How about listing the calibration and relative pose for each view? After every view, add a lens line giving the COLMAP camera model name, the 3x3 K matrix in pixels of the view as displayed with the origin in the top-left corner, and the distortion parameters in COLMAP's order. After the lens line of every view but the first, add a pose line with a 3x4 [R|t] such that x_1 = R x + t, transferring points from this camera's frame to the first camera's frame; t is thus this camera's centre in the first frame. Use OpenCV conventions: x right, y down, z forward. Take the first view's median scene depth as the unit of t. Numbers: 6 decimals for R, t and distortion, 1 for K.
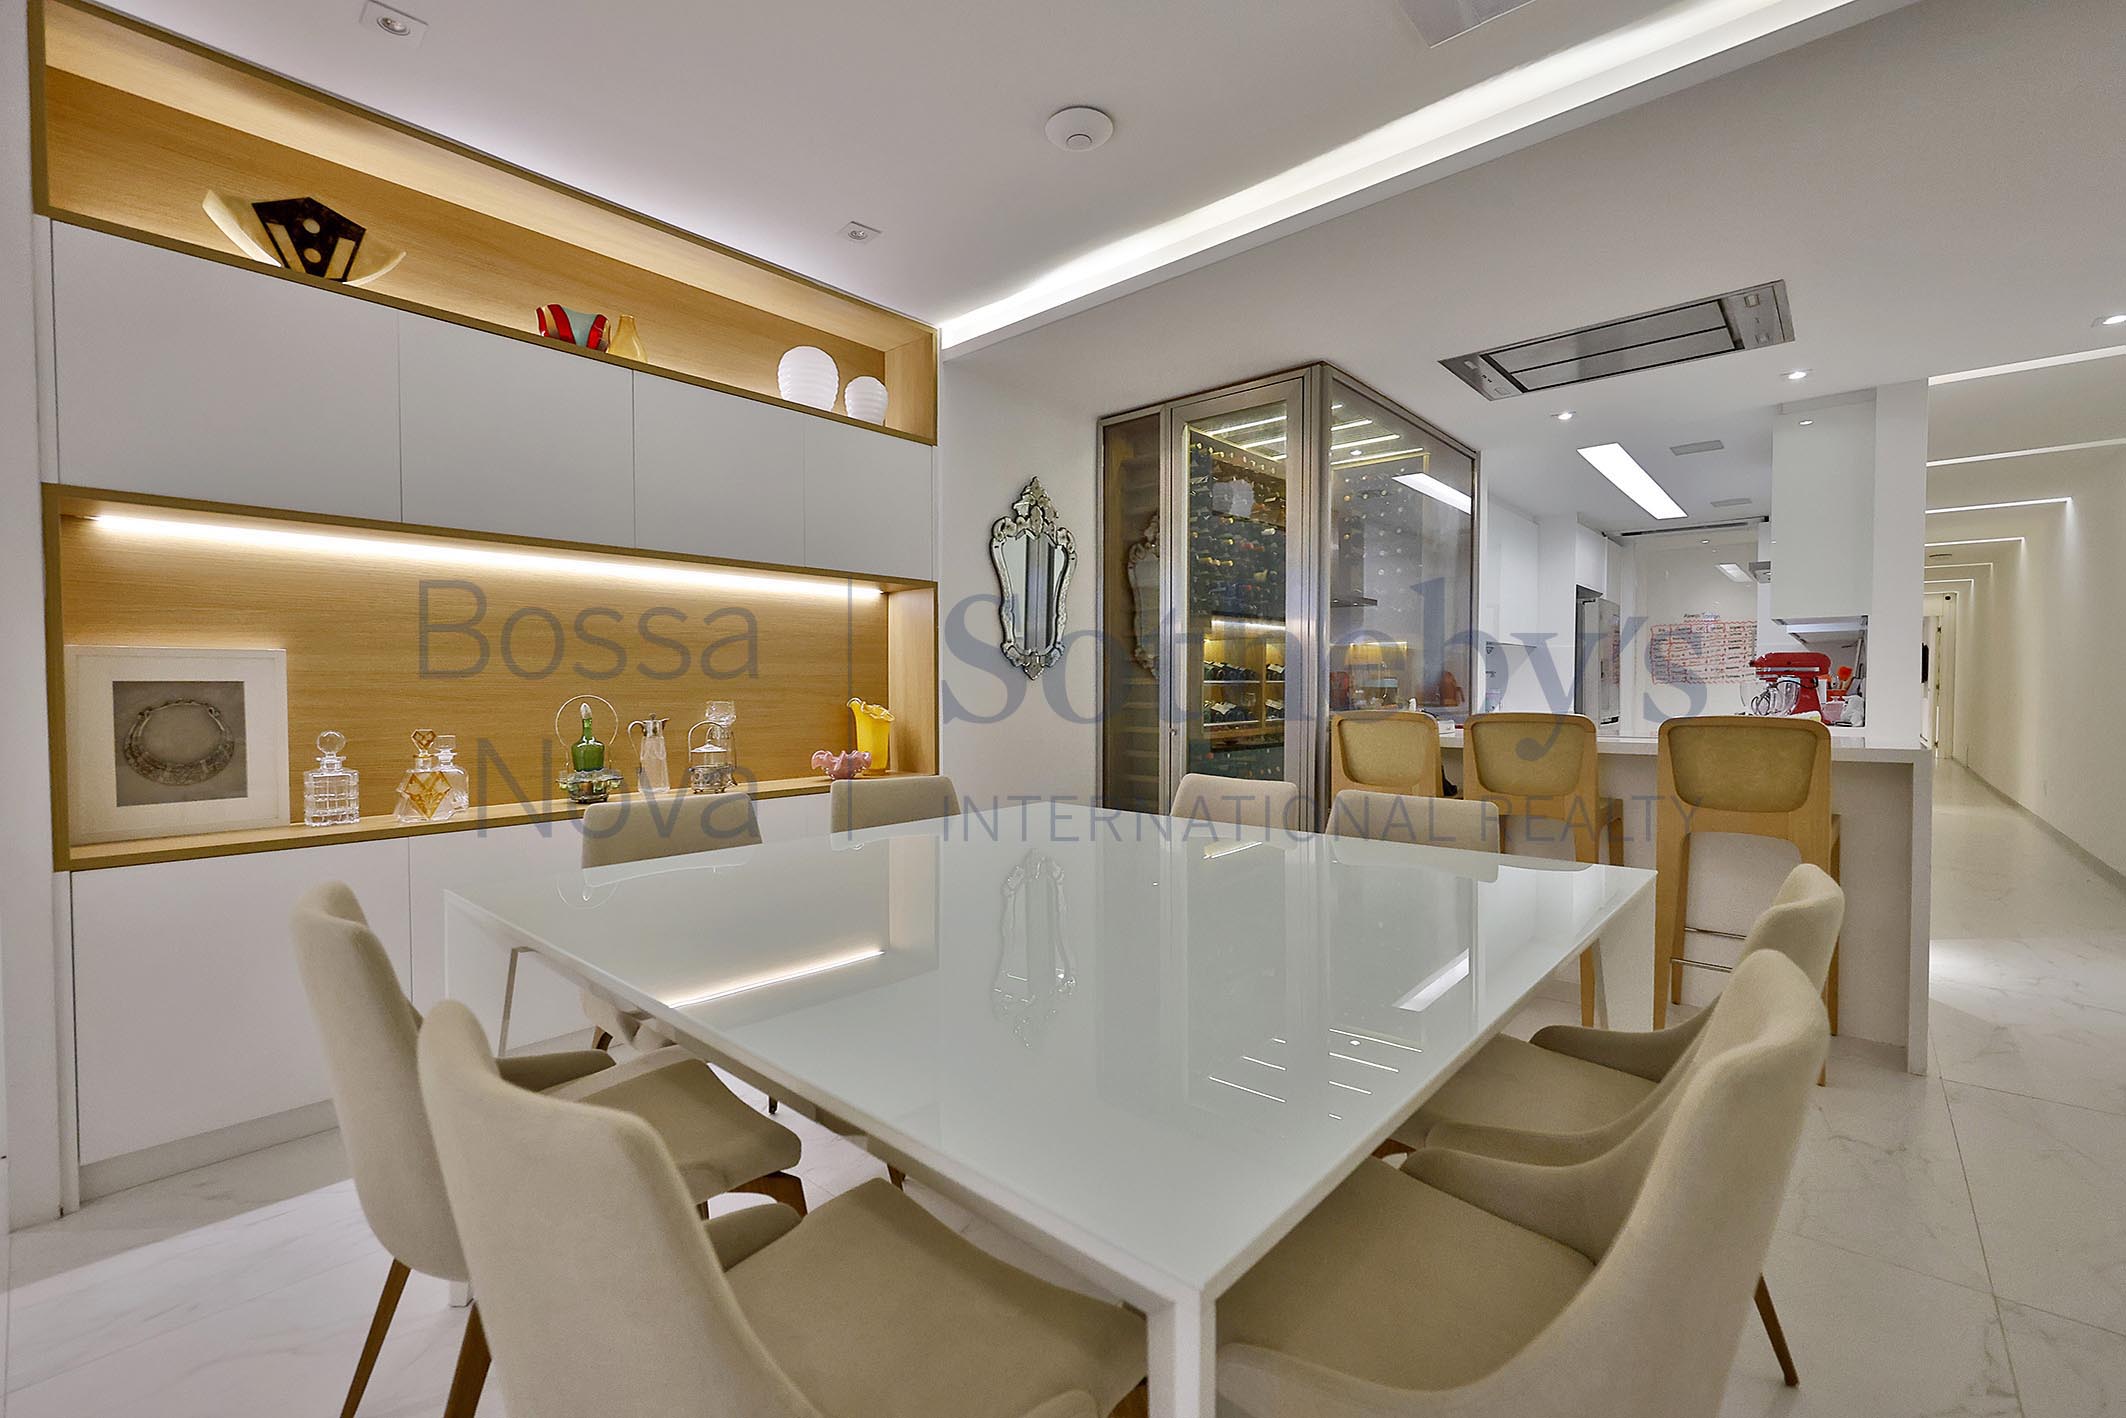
lens RADIAL K [[898.5, 0, 1057.5], [0, 898.5, 709.7], [0, 0, 1]] dist [-0.002247, 0.001192]
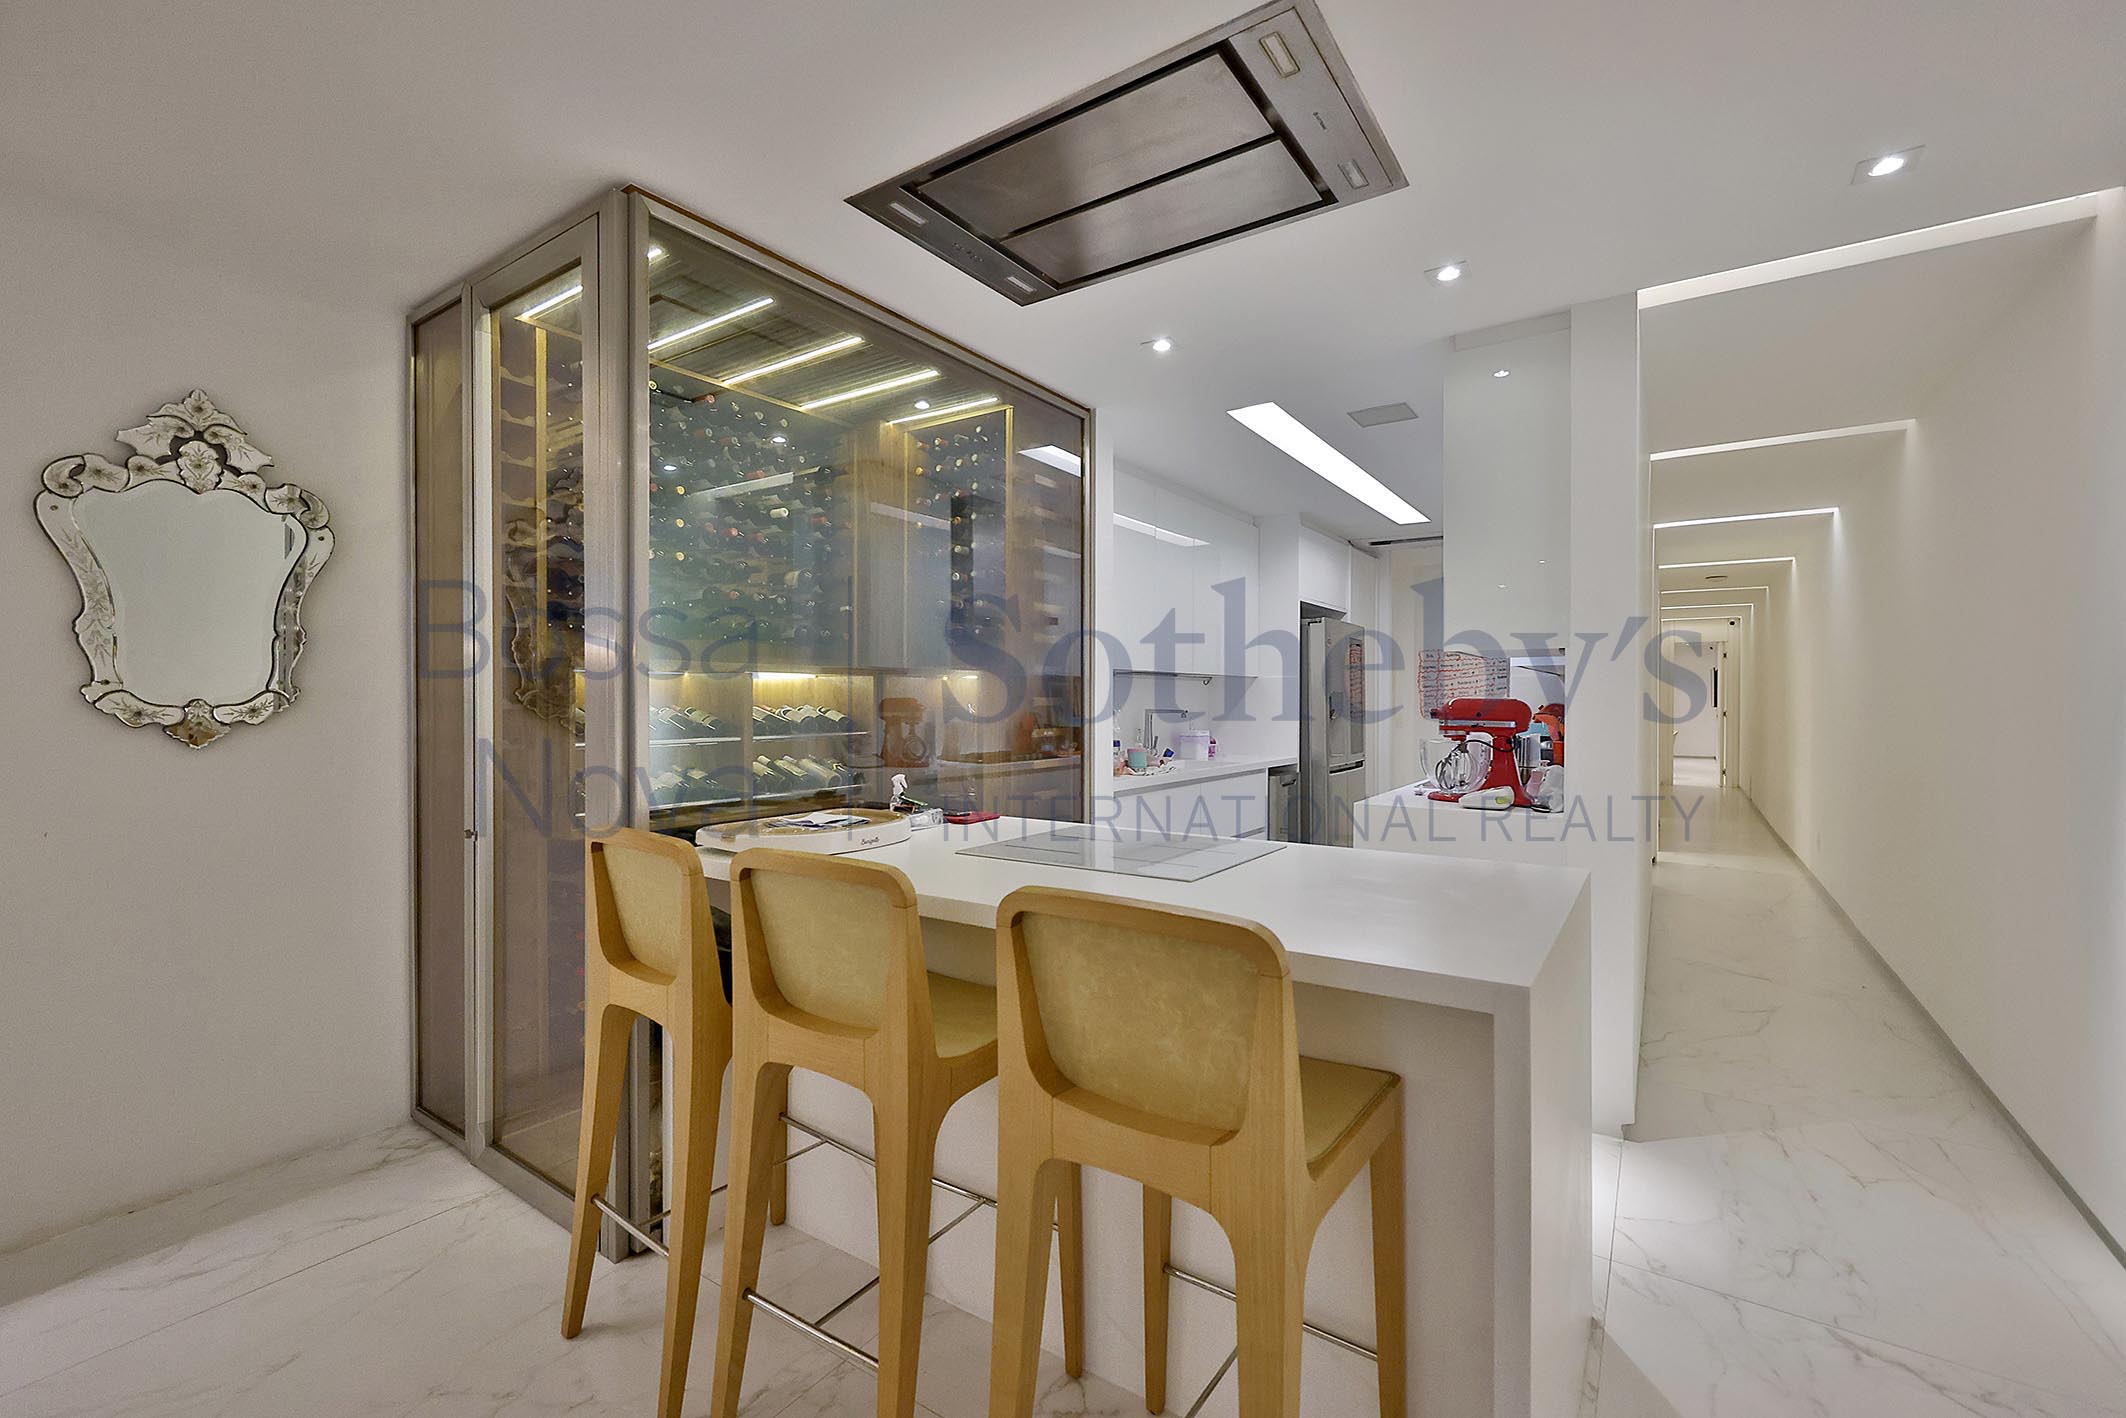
lens RADIAL K [[898.5, 0, 1055.9], [0, 898.5, 708.5], [0, 0, 1]] dist [-0.002247, 0.001192]
pose [[0.992399, 0.000852, 0.123060, 0.448729], [0.001220, 0.999859, -0.016766, -0.050293], [-0.123057, 0.016789, 0.992258, 0.388513]]
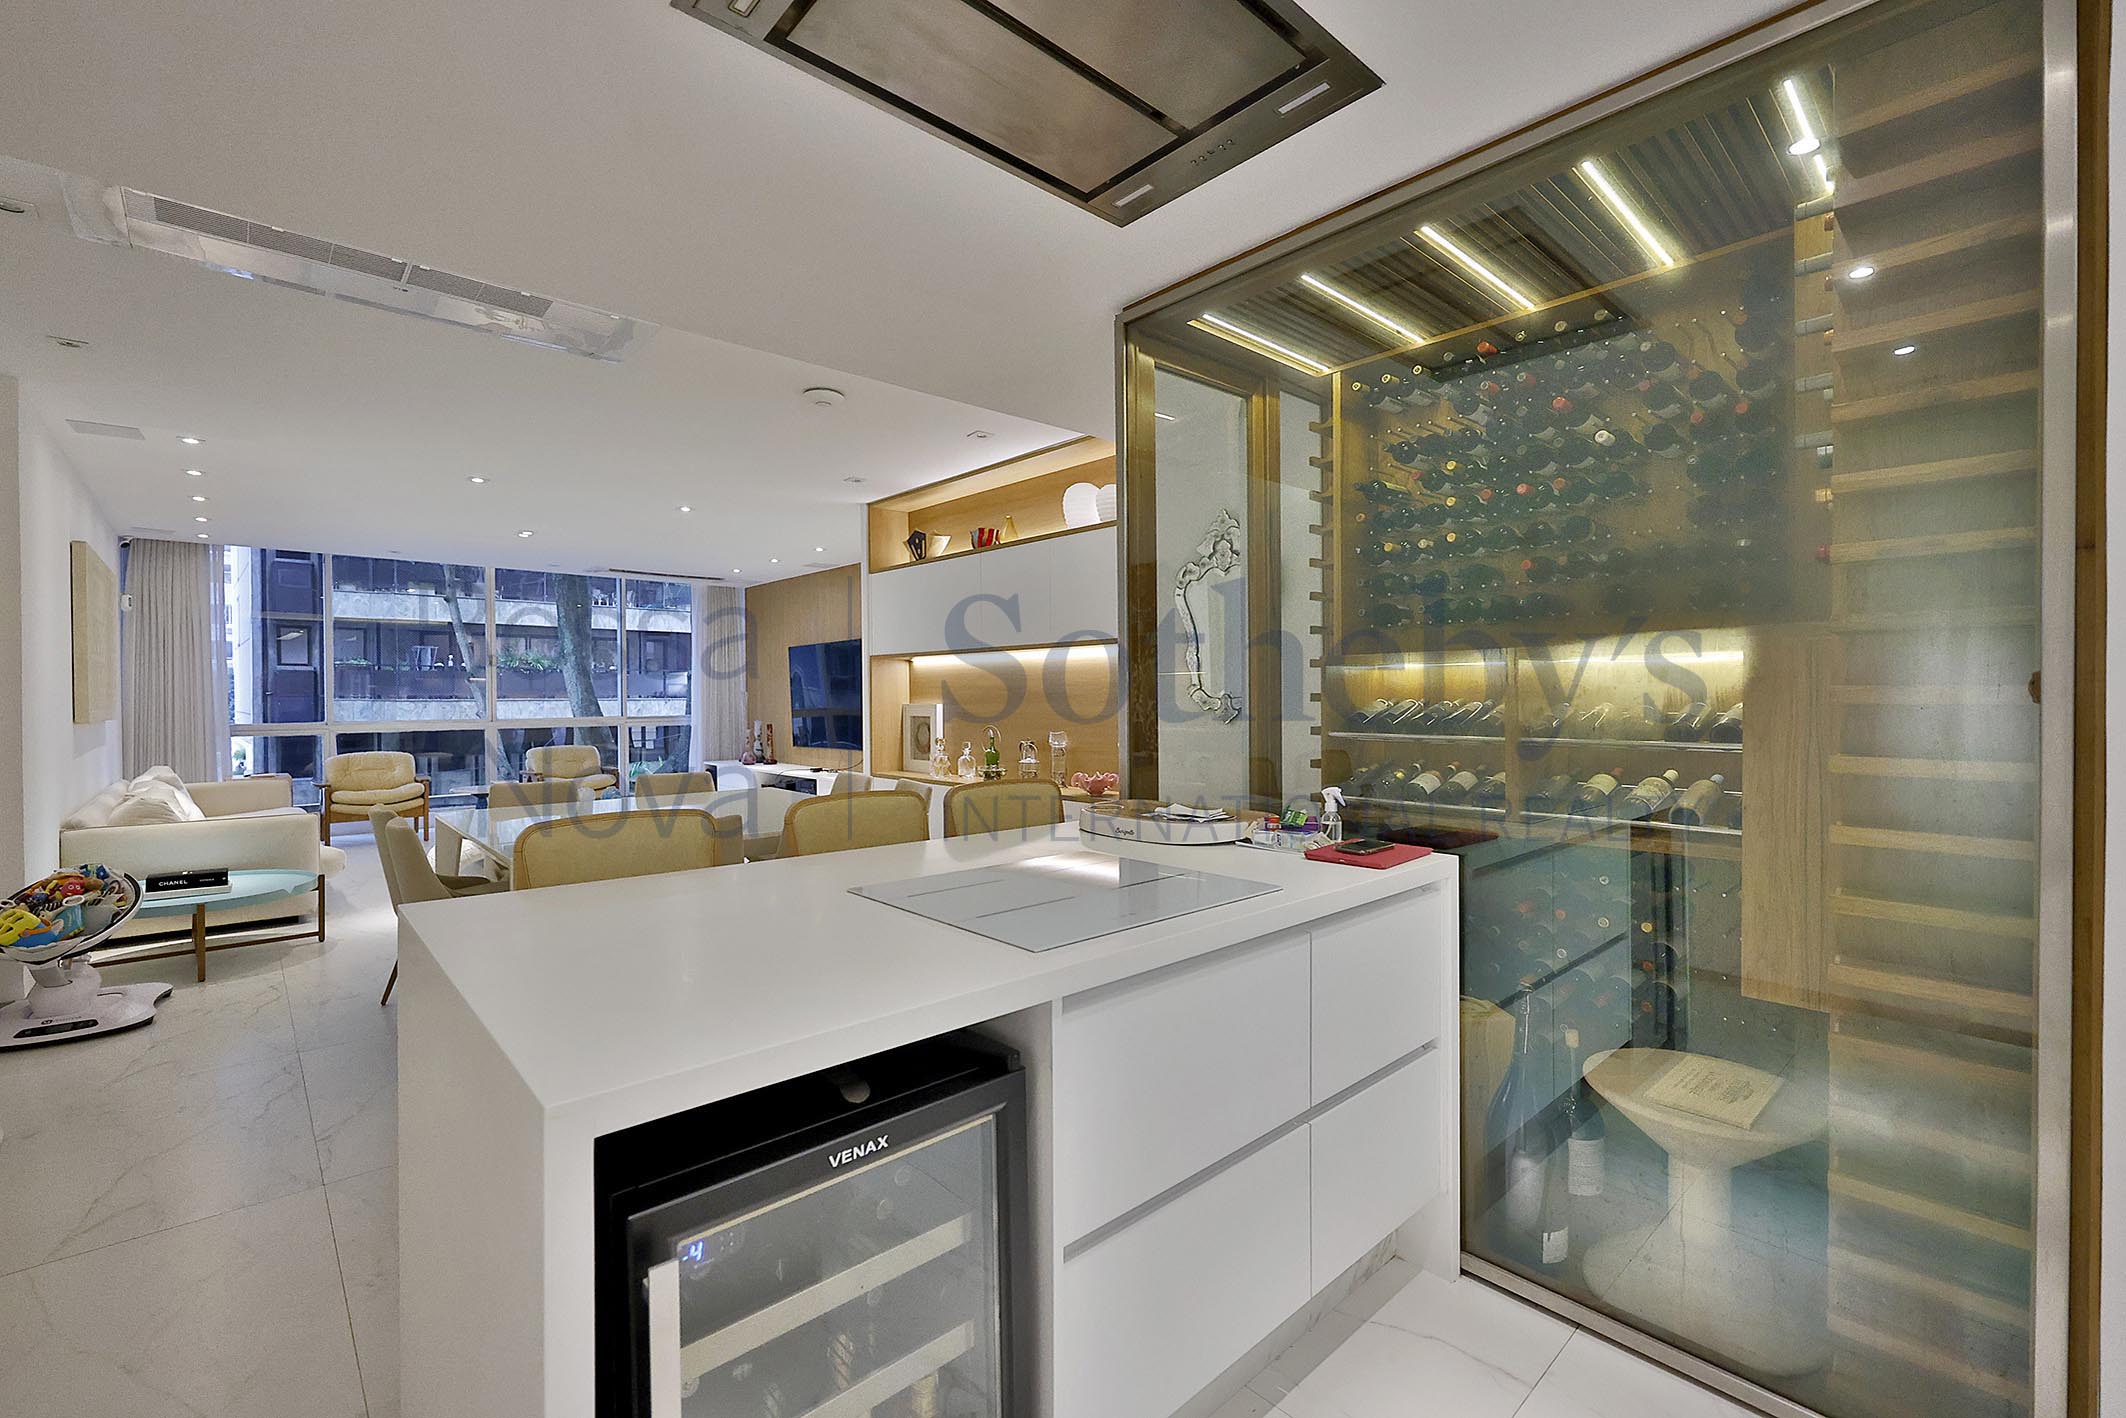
lens RADIAL K [[898.5, 0, 1050.0], [0, 898.5, 706.5], [0, 0, 1]] dist [-0.002247, 0.001192]
pose [[-0.107513, 0.011824, -0.994133, 0.960759], [-0.023279, 0.999625, 0.014406, -0.061908], [0.993931, 0.024691, -0.107197, 0.943676]]
